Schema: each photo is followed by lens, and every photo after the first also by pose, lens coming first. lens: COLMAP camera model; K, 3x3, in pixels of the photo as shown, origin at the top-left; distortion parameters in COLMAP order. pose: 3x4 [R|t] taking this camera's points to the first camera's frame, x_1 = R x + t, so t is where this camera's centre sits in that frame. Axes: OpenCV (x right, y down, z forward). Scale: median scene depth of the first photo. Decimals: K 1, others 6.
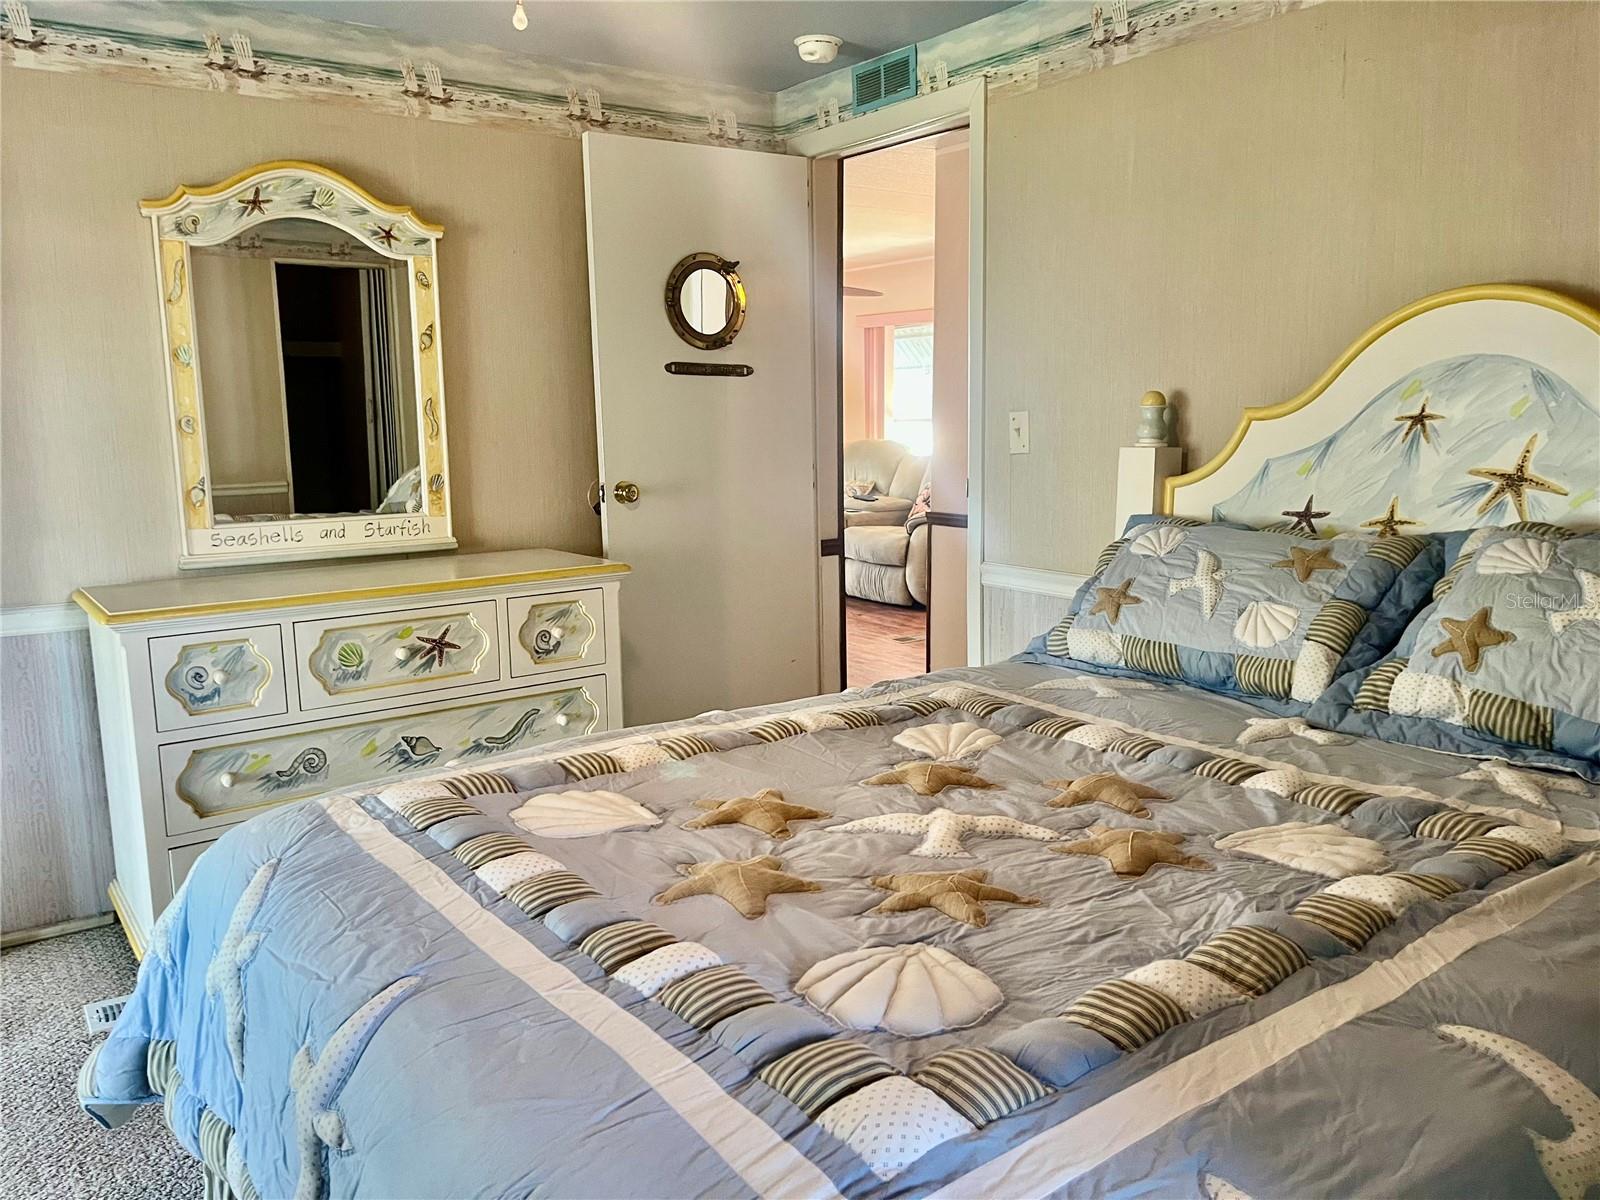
lens RADIAL K [[1217.9, 0, 801.8], [0, 1217.9, 600.7], [0, 0, 1]] dist [0.036432, -0.058102]
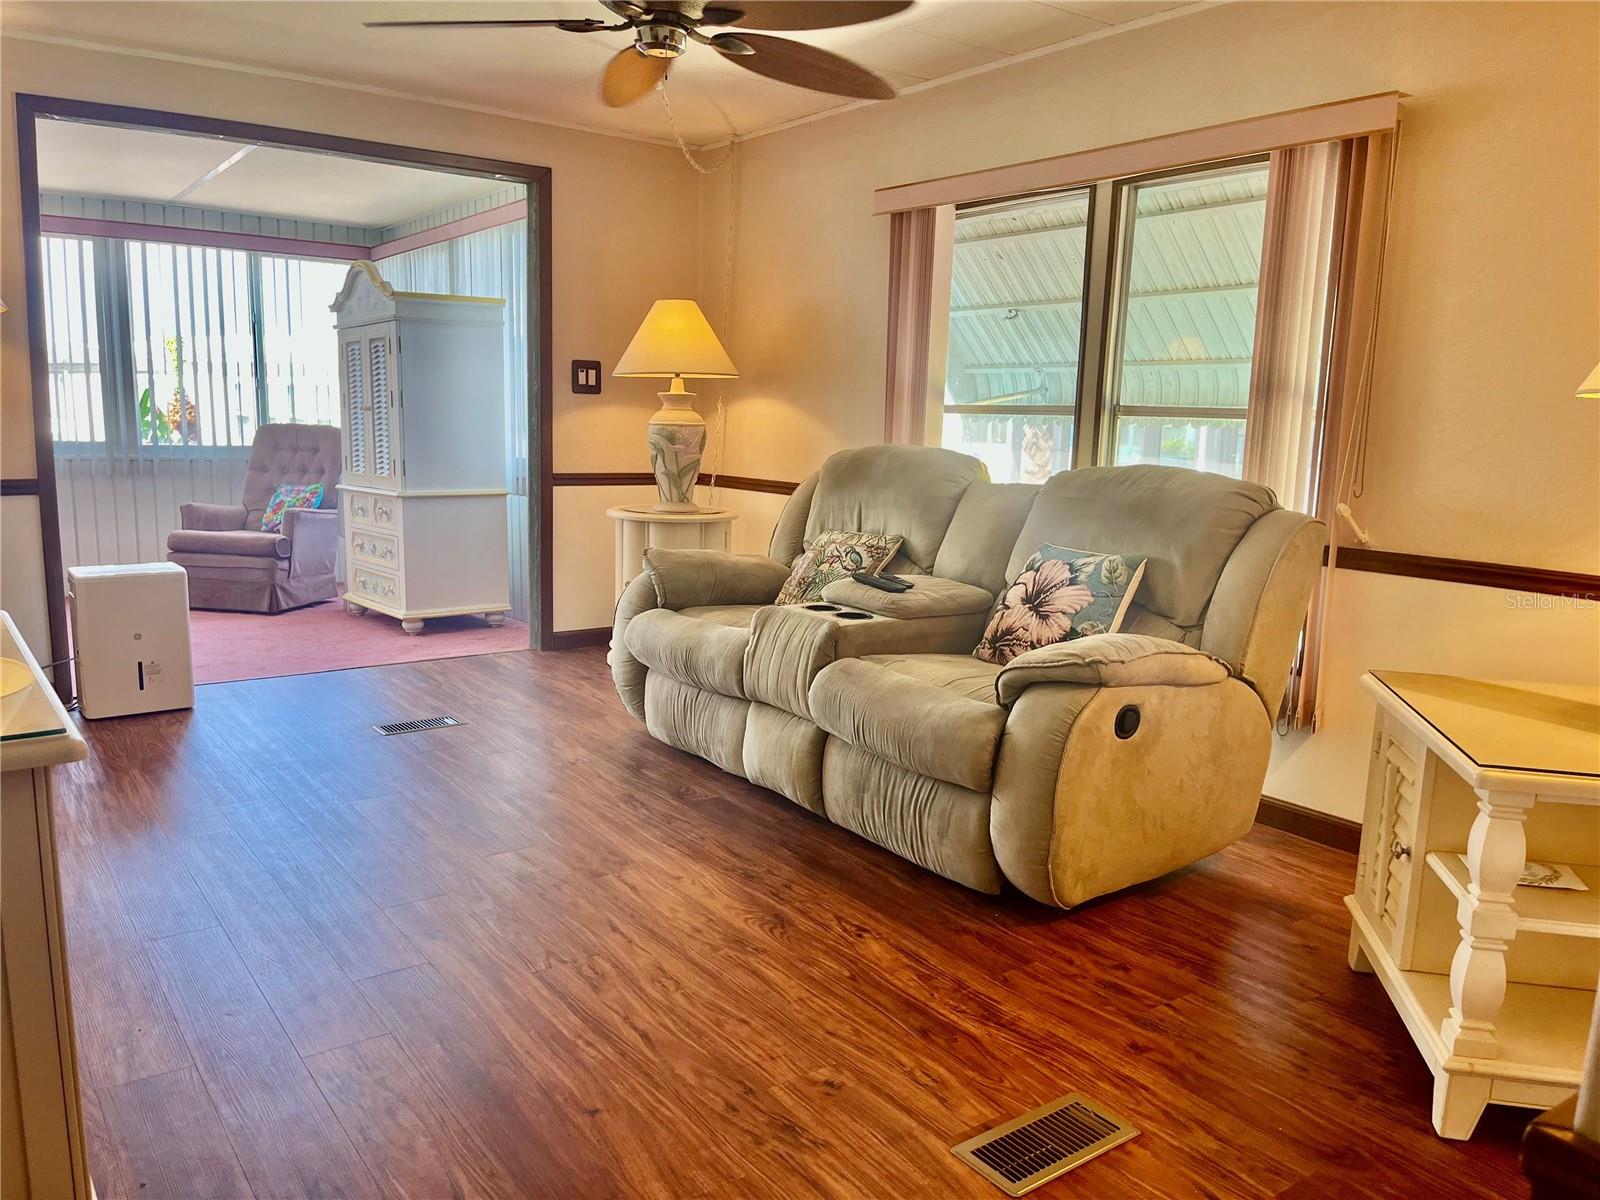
lens RADIAL K [[1217.9, 0, 797.0], [0, 1217.9, 606.0], [0, 0, 1]] dist [0.036432, -0.058102]
pose [[0.998954, 0.045693, 0.001602, 0.023776], [-0.045698, 0.998950, 0.003238, -0.081694], [-0.001453, -0.003308, 0.999993, 0.621260]]
